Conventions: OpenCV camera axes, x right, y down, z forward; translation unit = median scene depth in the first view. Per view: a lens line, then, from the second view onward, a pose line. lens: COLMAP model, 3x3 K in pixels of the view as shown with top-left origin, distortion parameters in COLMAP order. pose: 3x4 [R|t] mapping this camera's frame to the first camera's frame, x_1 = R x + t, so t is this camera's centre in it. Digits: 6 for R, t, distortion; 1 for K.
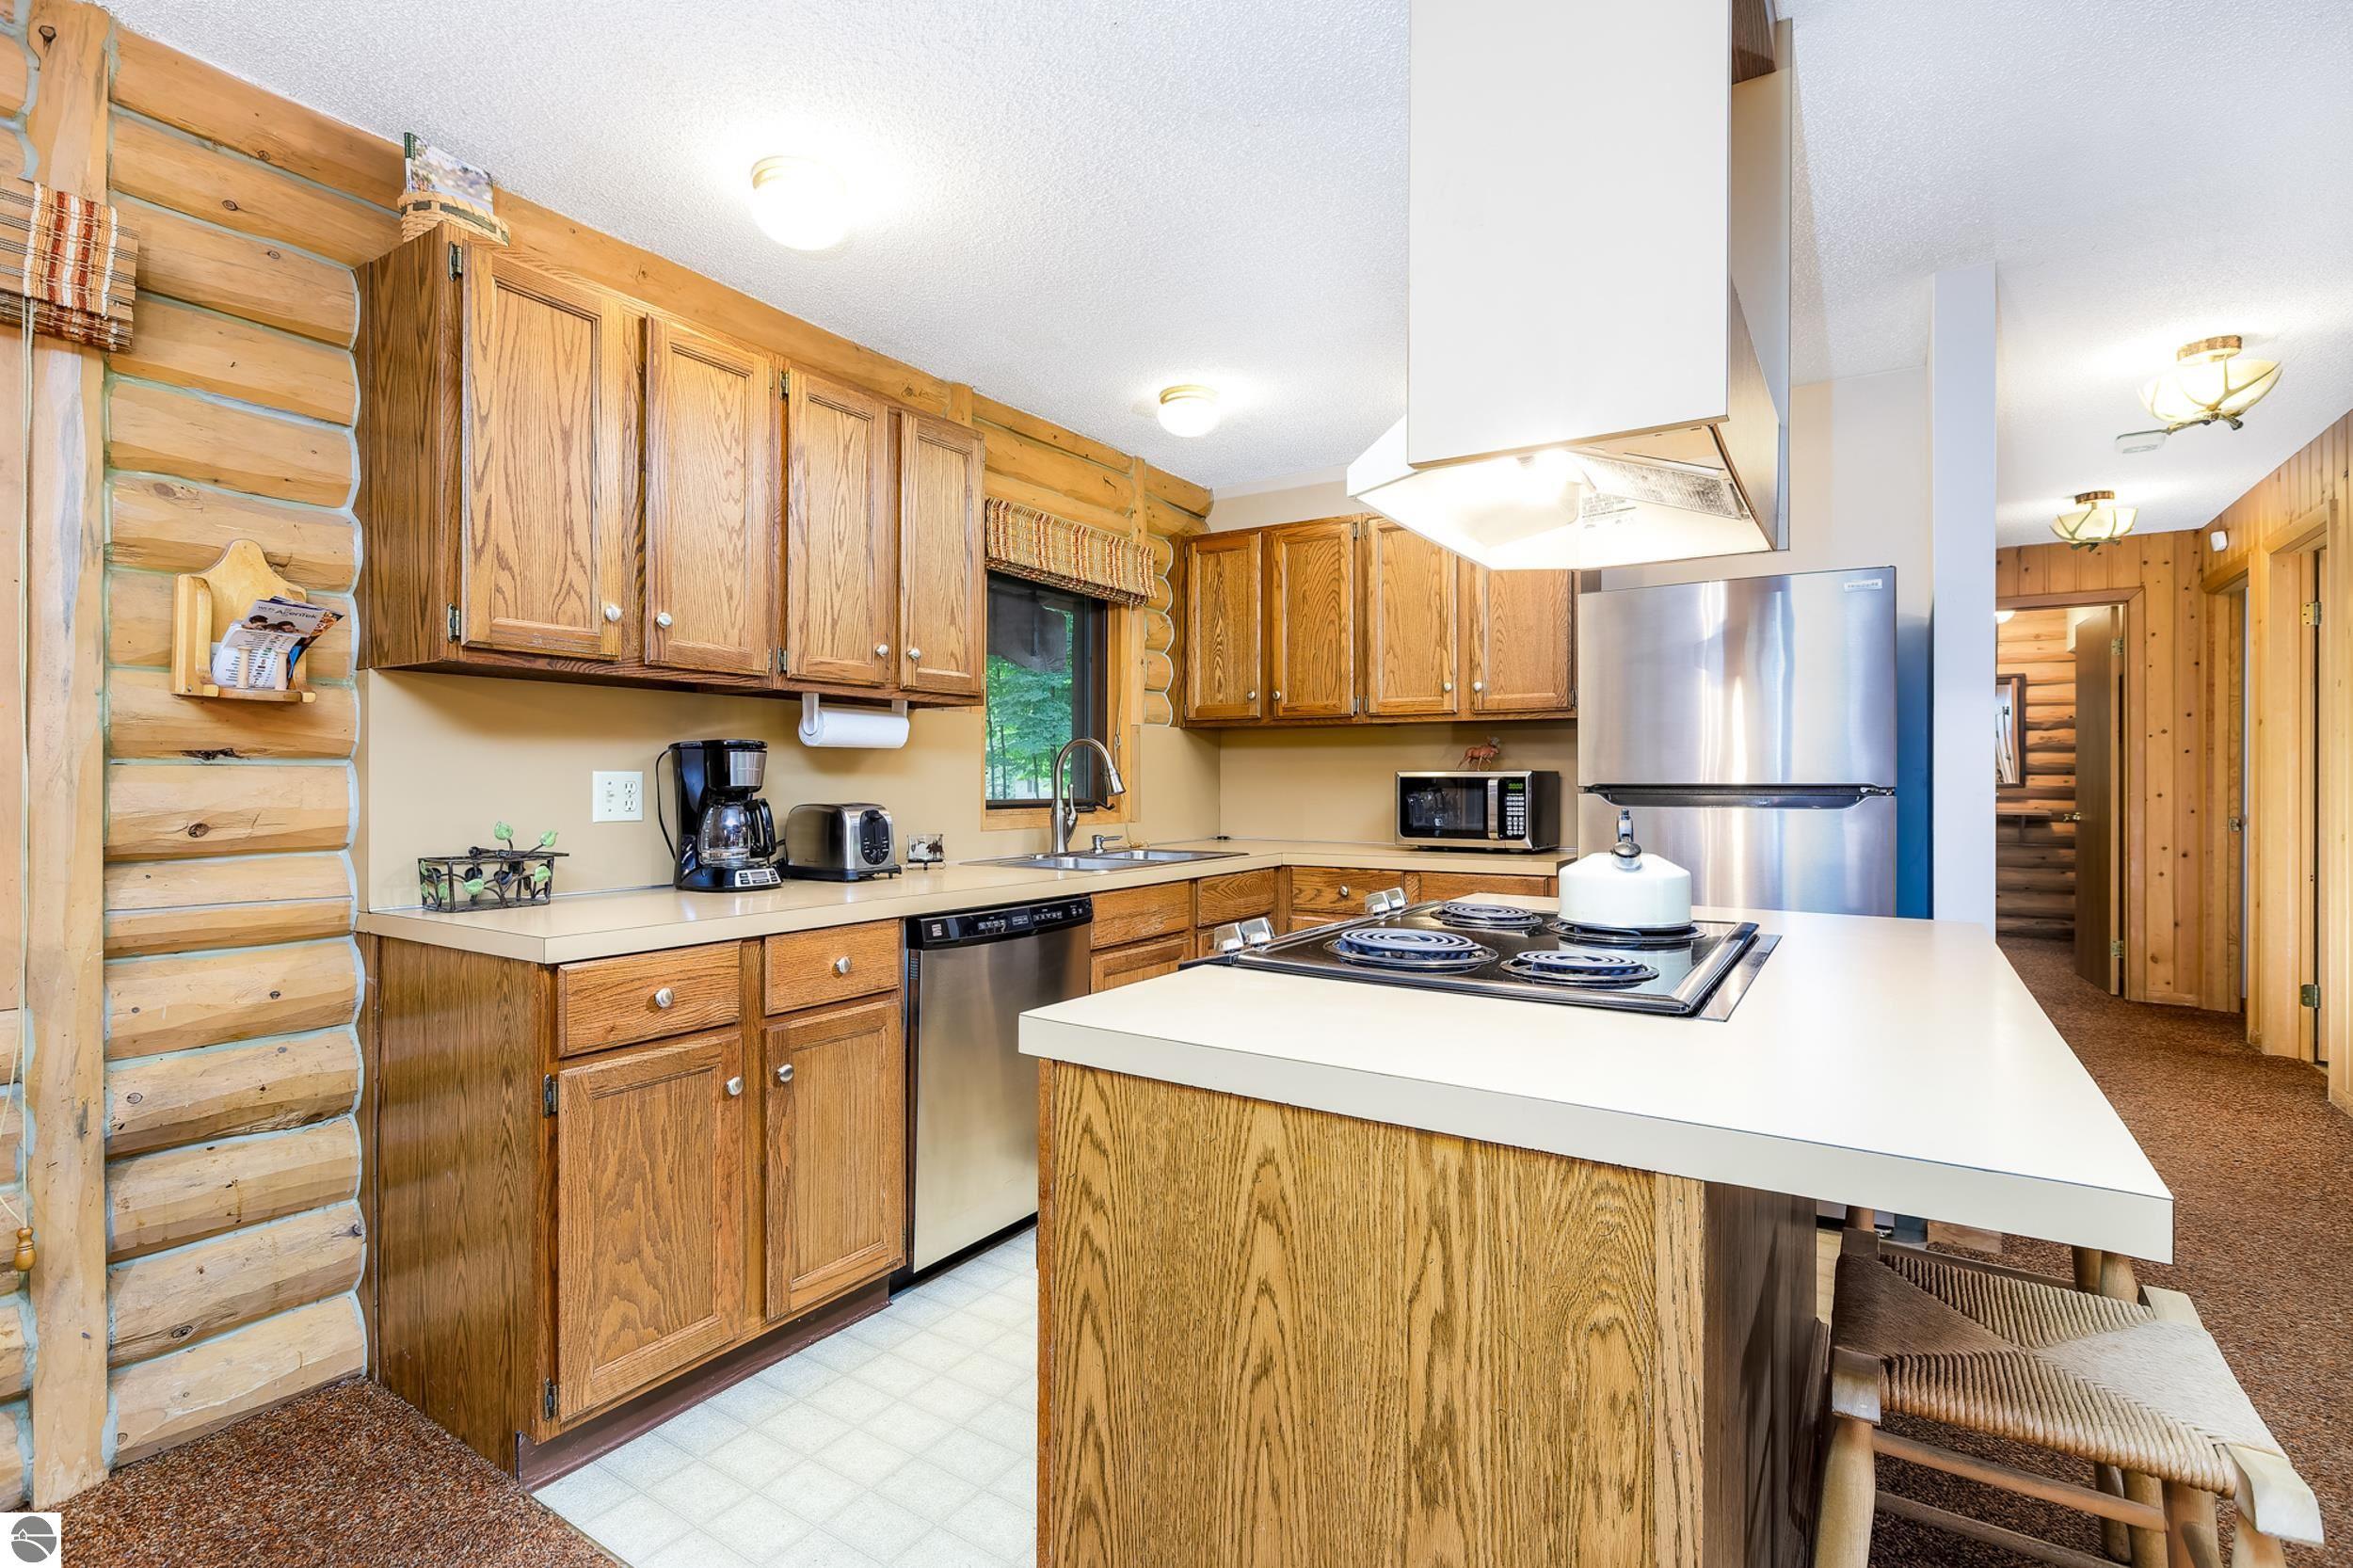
lens RADIAL K [[1086.4, 0, 1192.2], [0, 1086.4, 781.7], [0, 0, 1]] dist [0.001241, 0.001769]
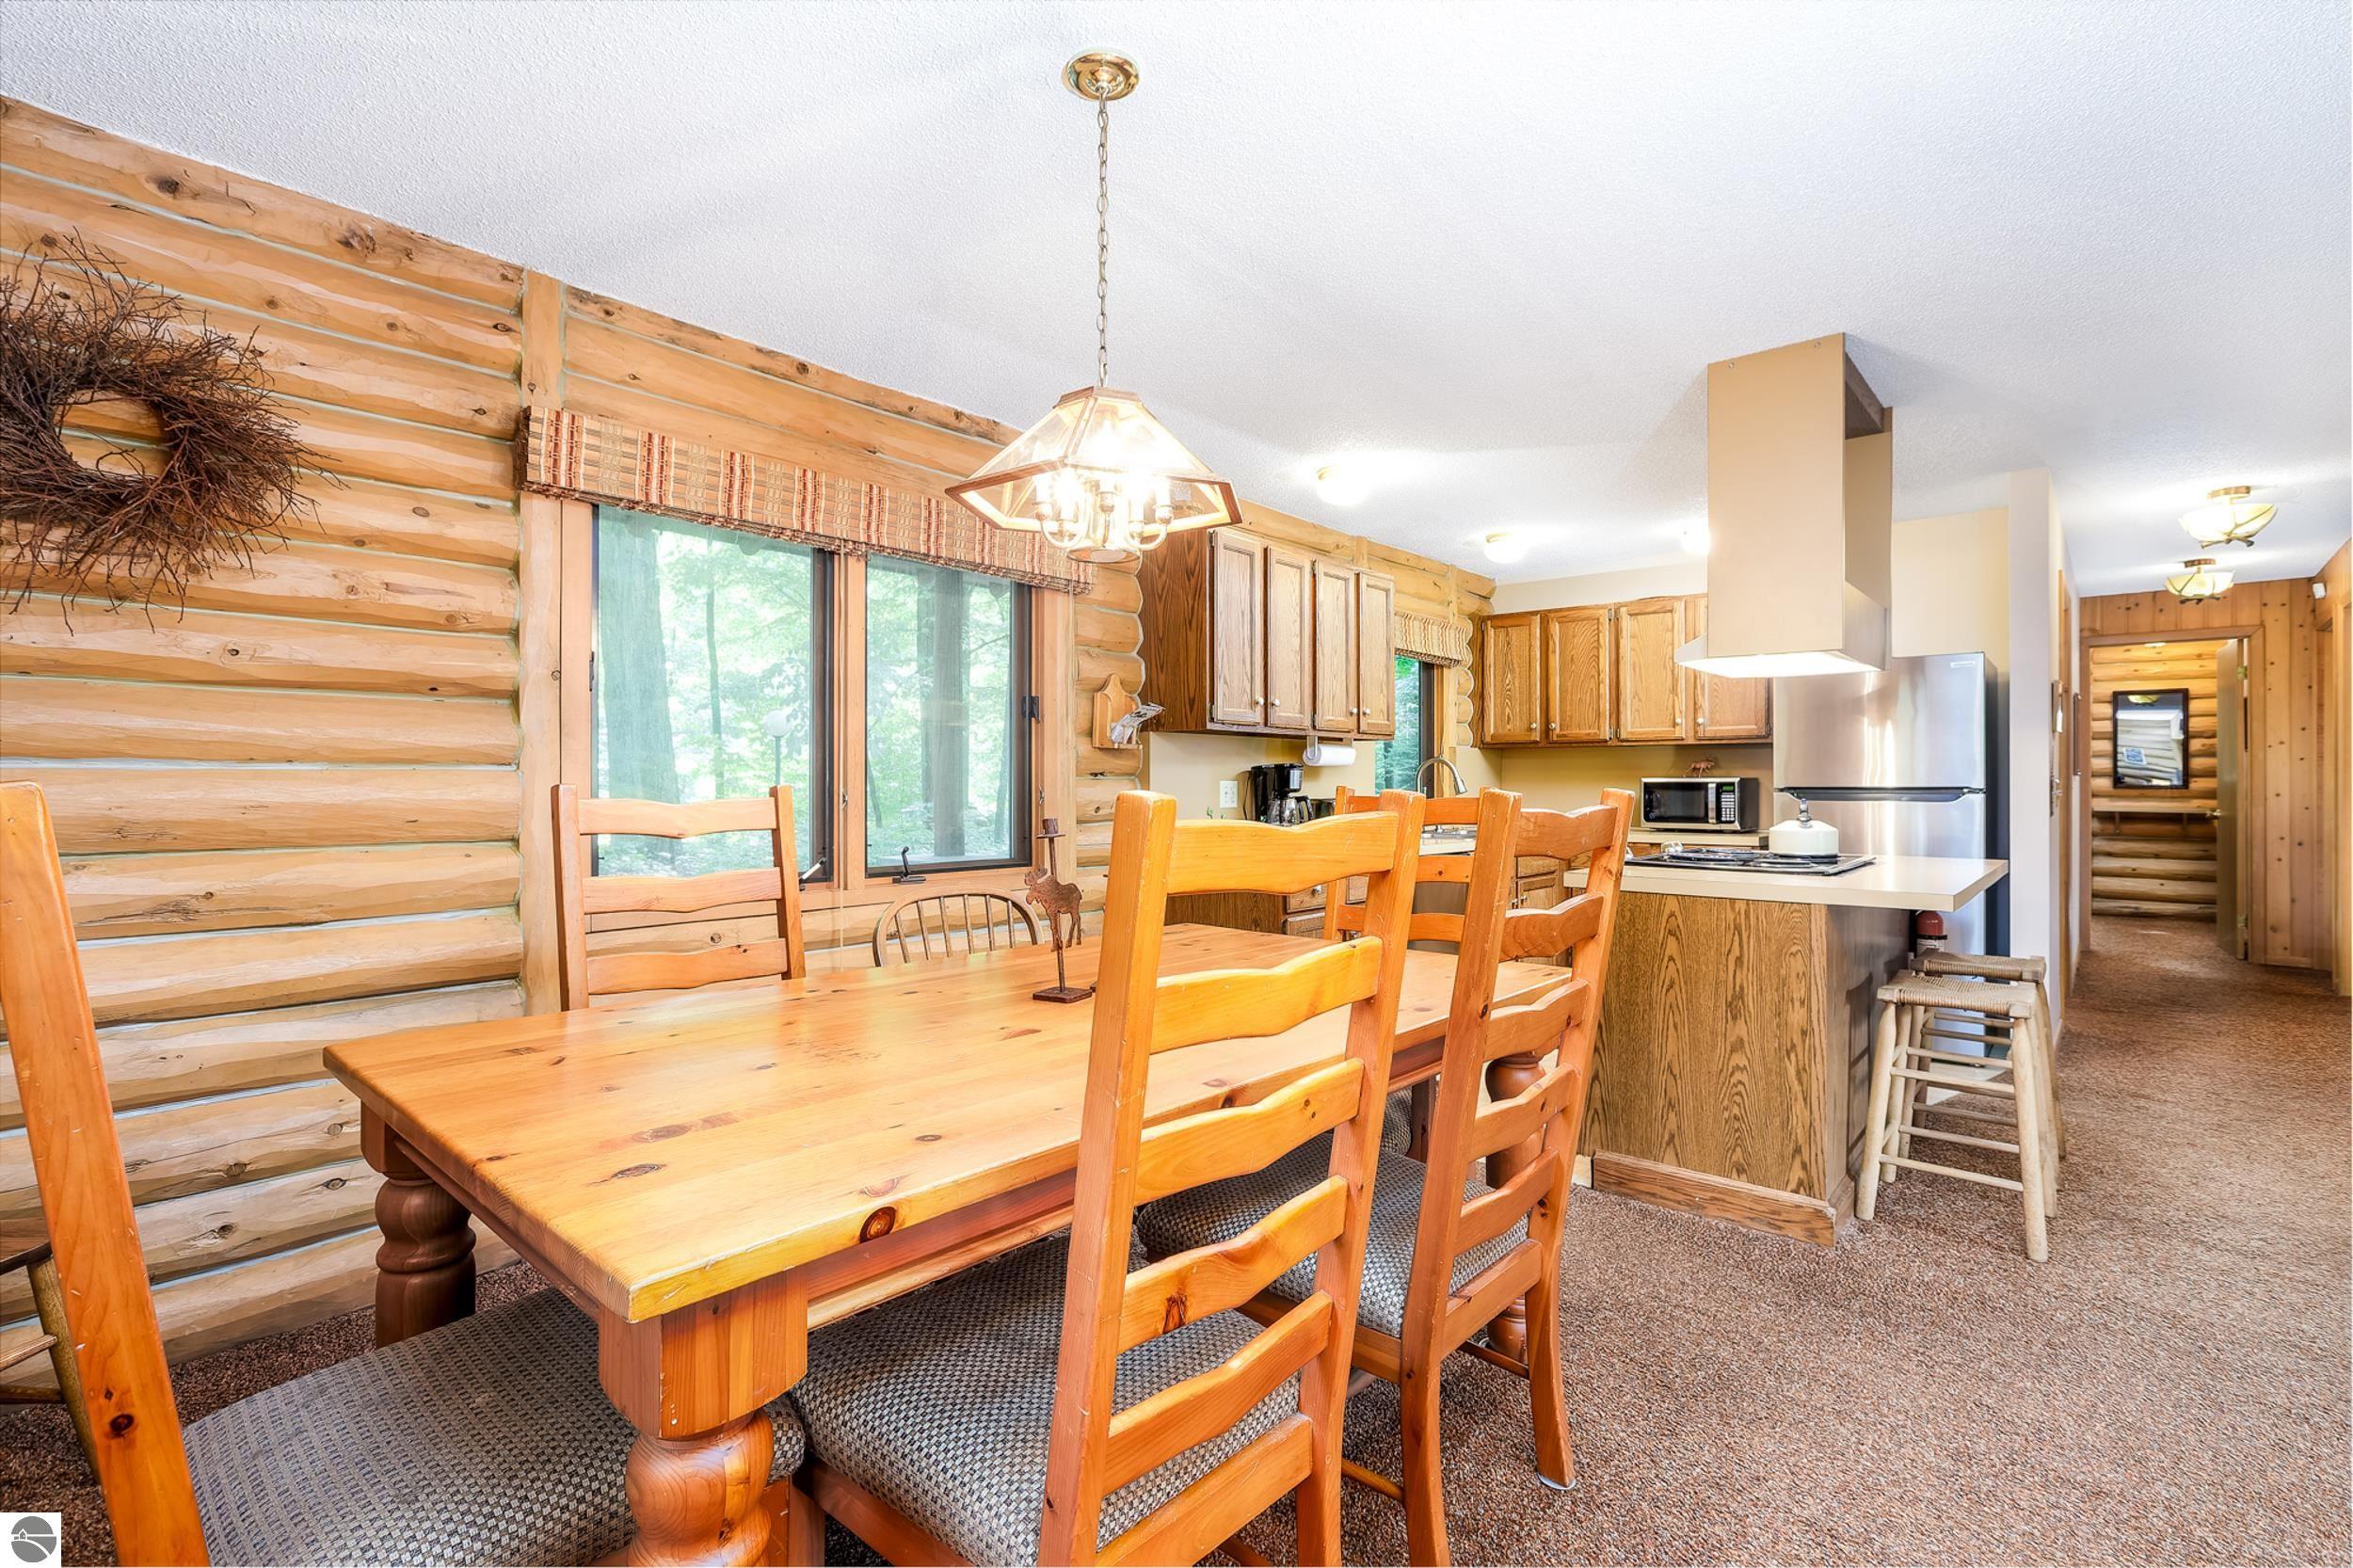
lens RADIAL K [[1086.4, 0, 1183.6], [0, 1086.4, 782.5], [0, 0, 1]] dist [0.001241, 0.001769]
pose [[0.989367, -0.001629, -0.145429, -0.201304], [0.001406, 0.999998, -0.001635, -0.001824], [0.145432, 0.001413, 0.989367, -0.523447]]
